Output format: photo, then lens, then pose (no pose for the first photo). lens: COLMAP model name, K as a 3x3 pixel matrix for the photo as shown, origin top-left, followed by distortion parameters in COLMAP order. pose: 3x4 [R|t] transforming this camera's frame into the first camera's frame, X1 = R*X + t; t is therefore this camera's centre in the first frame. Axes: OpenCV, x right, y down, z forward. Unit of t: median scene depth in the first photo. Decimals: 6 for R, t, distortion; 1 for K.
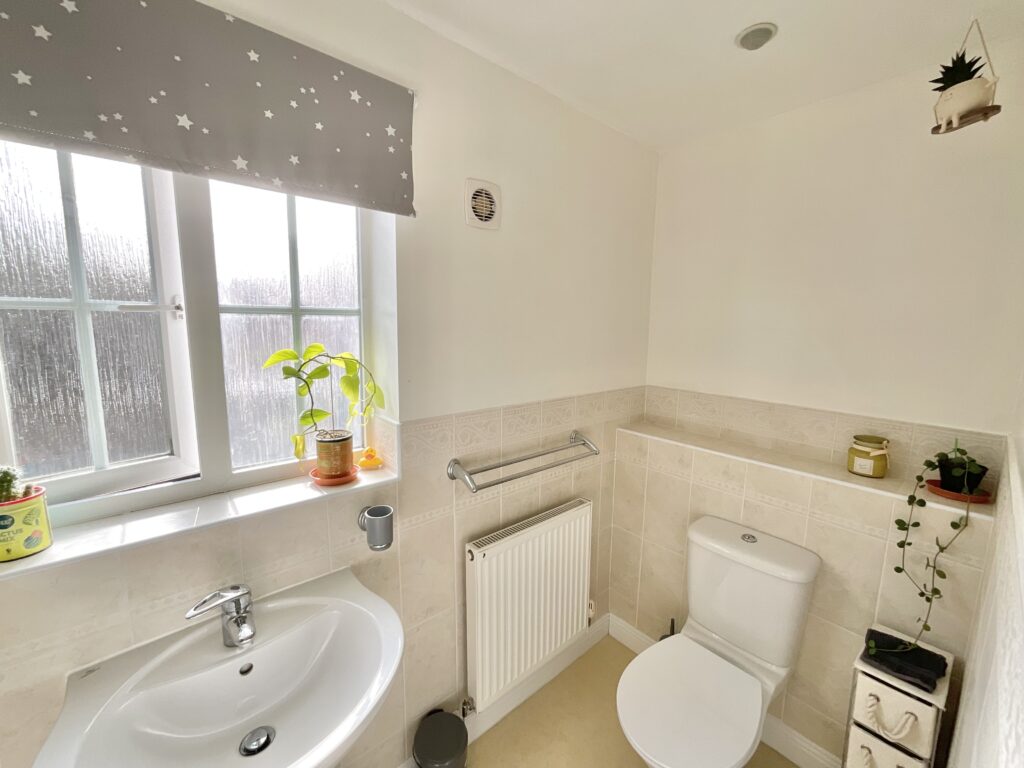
lens RADIAL K [[415.9, 0, 512.0], [0, 415.9, 384.0], [0, 0, 1]] dist [-0.001565, 0.000410]
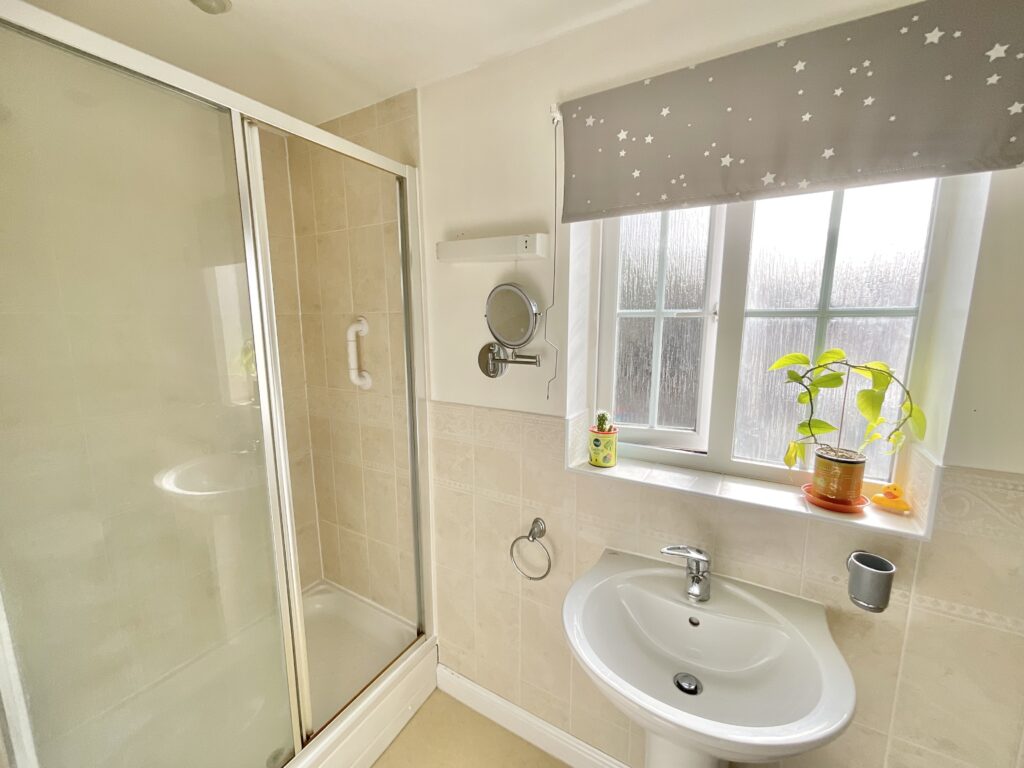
lens RADIAL K [[415.9, 0, 512.0], [0, 415.9, 384.0], [0, 0, 1]] dist [-0.001565, 0.000410]
pose [[0.319765, 0.132491, -0.938188, 0.164439], [-0.132756, 0.986673, 0.094090, -0.014487], [0.938150, 0.094463, 0.333092, 0.051438]]
